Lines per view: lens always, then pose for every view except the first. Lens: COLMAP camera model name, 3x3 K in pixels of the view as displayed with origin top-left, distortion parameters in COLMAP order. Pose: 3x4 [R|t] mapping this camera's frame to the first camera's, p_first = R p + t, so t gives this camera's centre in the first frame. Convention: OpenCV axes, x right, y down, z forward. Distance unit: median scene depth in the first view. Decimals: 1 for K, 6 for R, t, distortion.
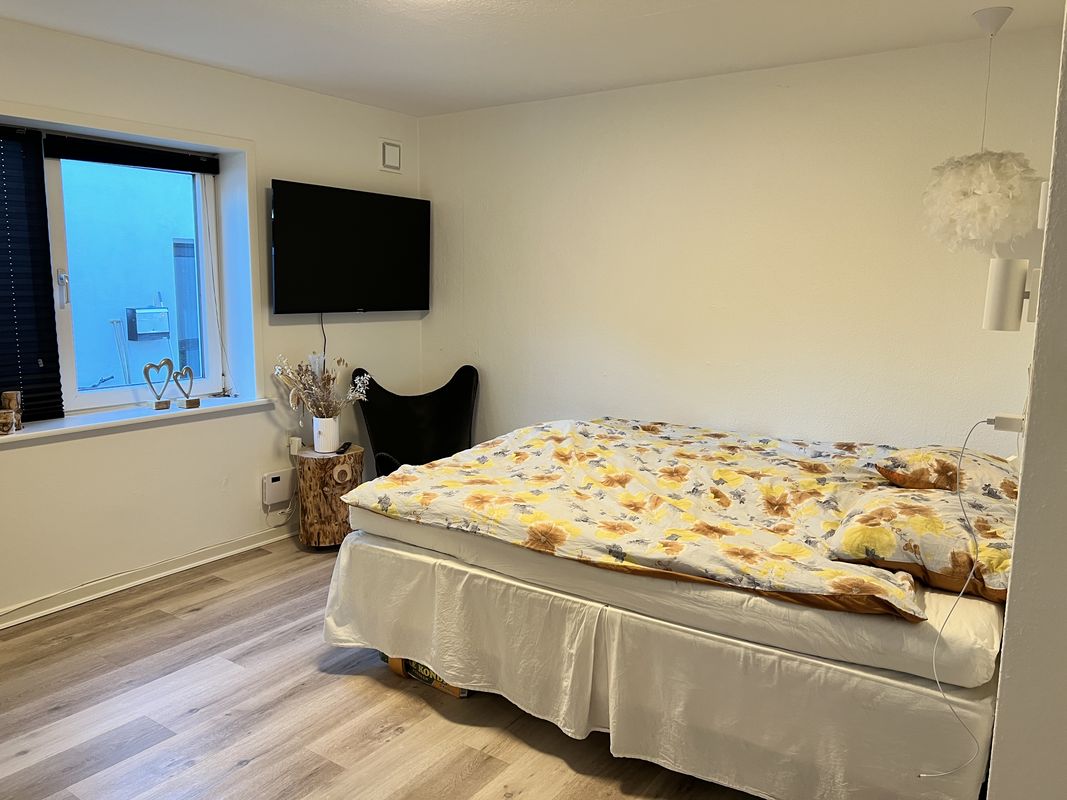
lens RADIAL K [[811.8, 0, 534.3], [0, 811.8, 401.7], [0, 0, 1]] dist [0.032235, -0.007167]
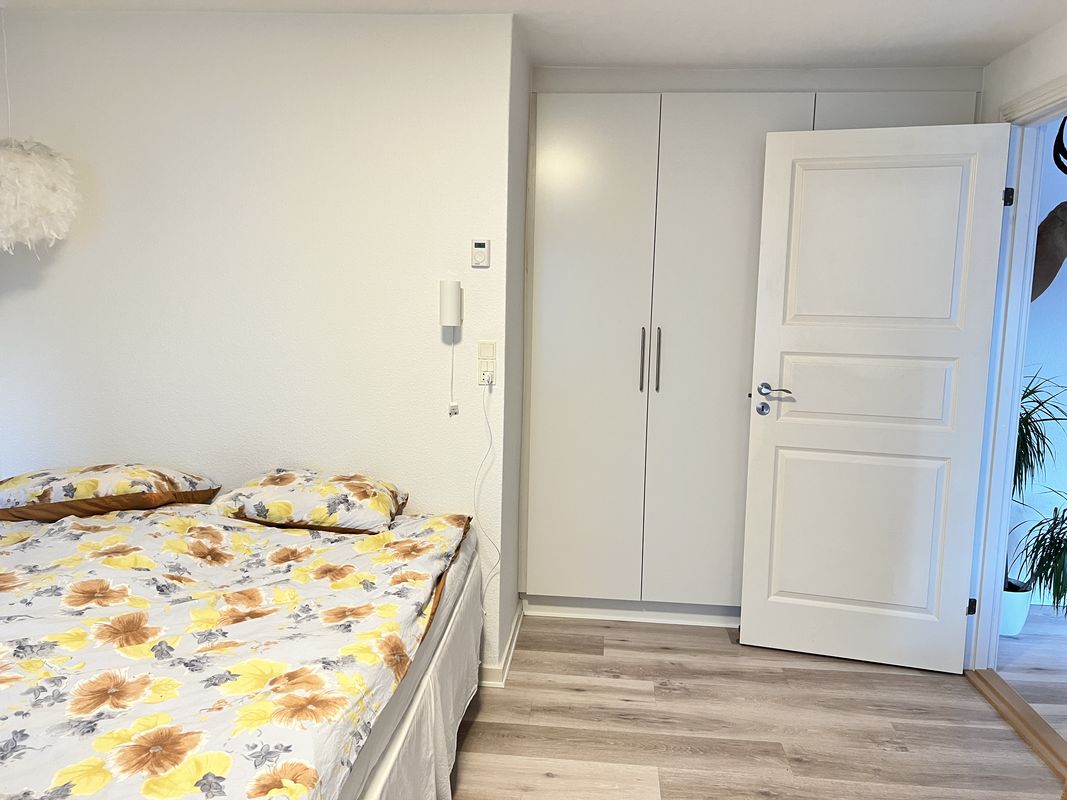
lens RADIAL K [[811.8, 0, 532.8], [0, 811.8, 398.7], [0, 0, 1]] dist [0.032235, -0.007167]
pose [[-0.489107, -0.137312, 0.861348, -0.723959], [0.109037, 0.970158, 0.216574, -0.223277], [-0.865382, 0.199847, -0.459539, 1.345099]]
